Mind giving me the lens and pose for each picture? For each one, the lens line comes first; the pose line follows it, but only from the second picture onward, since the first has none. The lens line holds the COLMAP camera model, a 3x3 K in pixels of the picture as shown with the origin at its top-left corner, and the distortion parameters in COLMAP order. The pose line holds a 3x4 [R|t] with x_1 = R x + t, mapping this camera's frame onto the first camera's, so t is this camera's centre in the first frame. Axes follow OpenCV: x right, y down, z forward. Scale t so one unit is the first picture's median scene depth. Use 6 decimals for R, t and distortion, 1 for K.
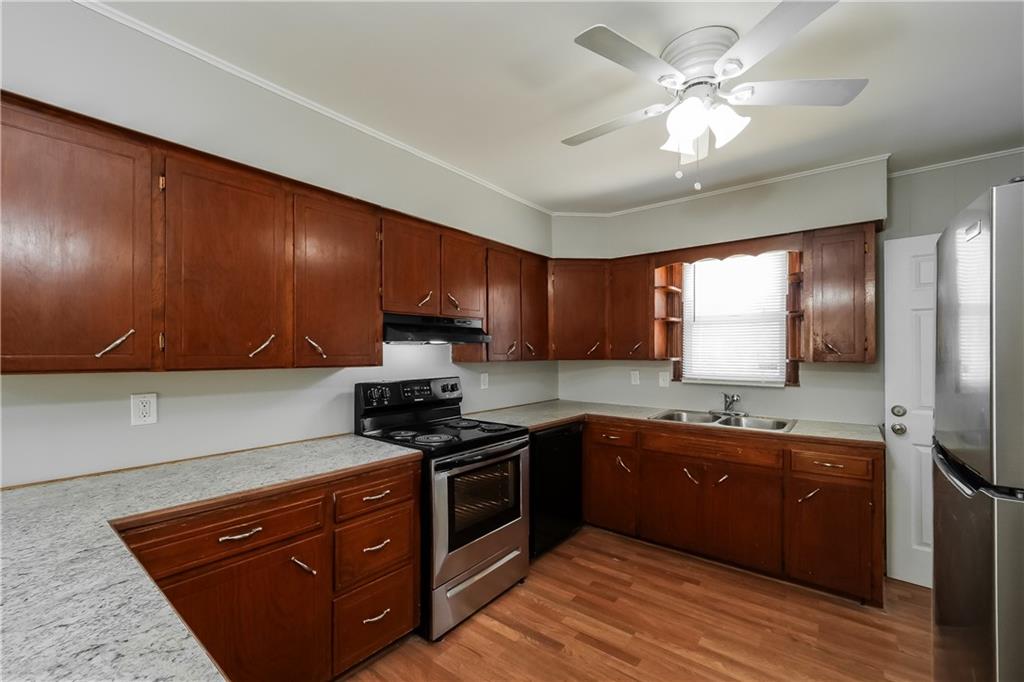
lens RADIAL K [[436.8, 0, 506.8], [0, 436.8, 351.0], [0, 0, 1]] dist [0.000466, 0.000522]
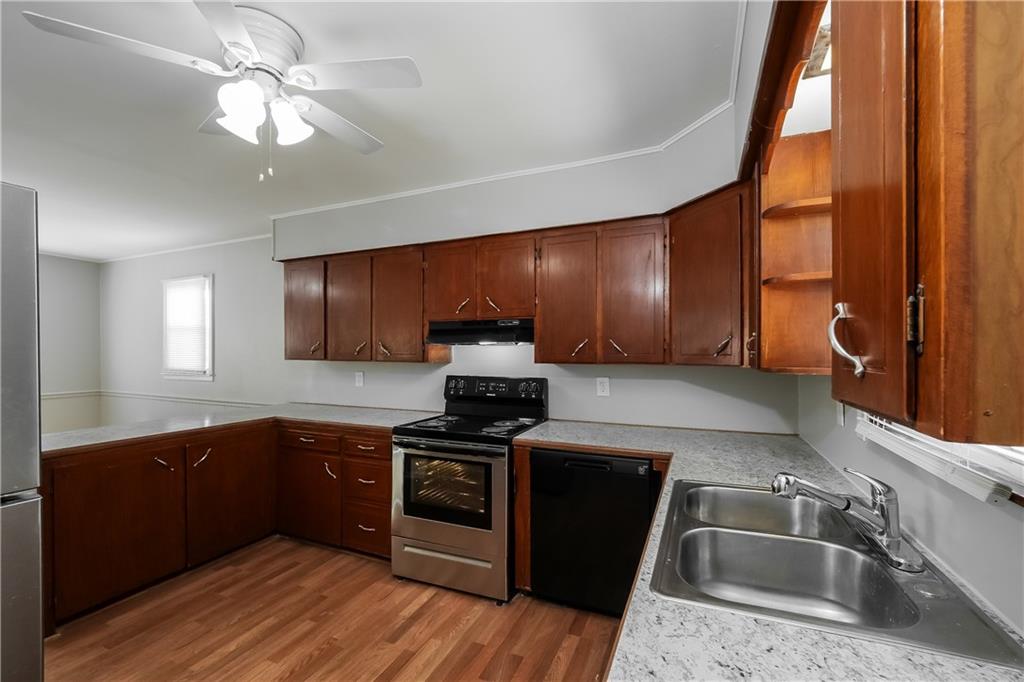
lens RADIAL K [[436.8, 0, 507.3], [0, 436.8, 347.3], [0, 0, 1]] dist [0.000466, 0.000522]
pose [[0.252203, -0.000647, -0.967674, 0.963848], [0.006182, 0.999980, 0.000942, -0.010174], [0.967654, -0.006220, 0.252203, 0.821239]]
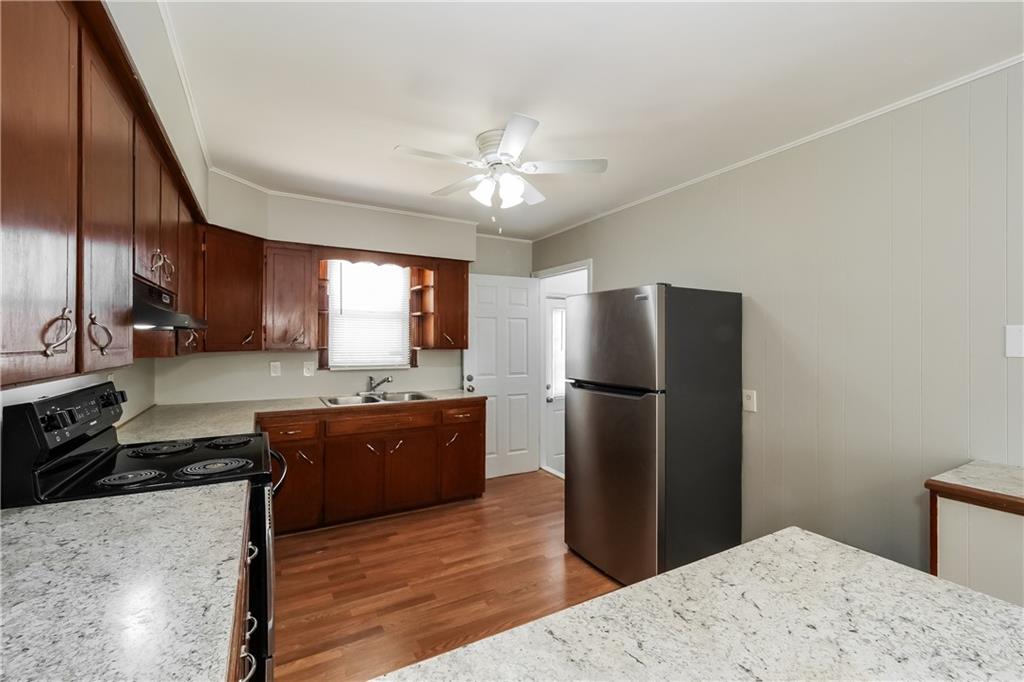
lens RADIAL K [[436.8, 0, 505.4], [0, 436.8, 337.4], [0, 0, 1]] dist [0.000466, 0.000522]
pose [[0.374077, 0.006812, 0.927373, -0.593128], [-0.002622, 0.999977, -0.006288, -0.004562], [-0.927394, -0.000079, 0.374086, 0.275385]]
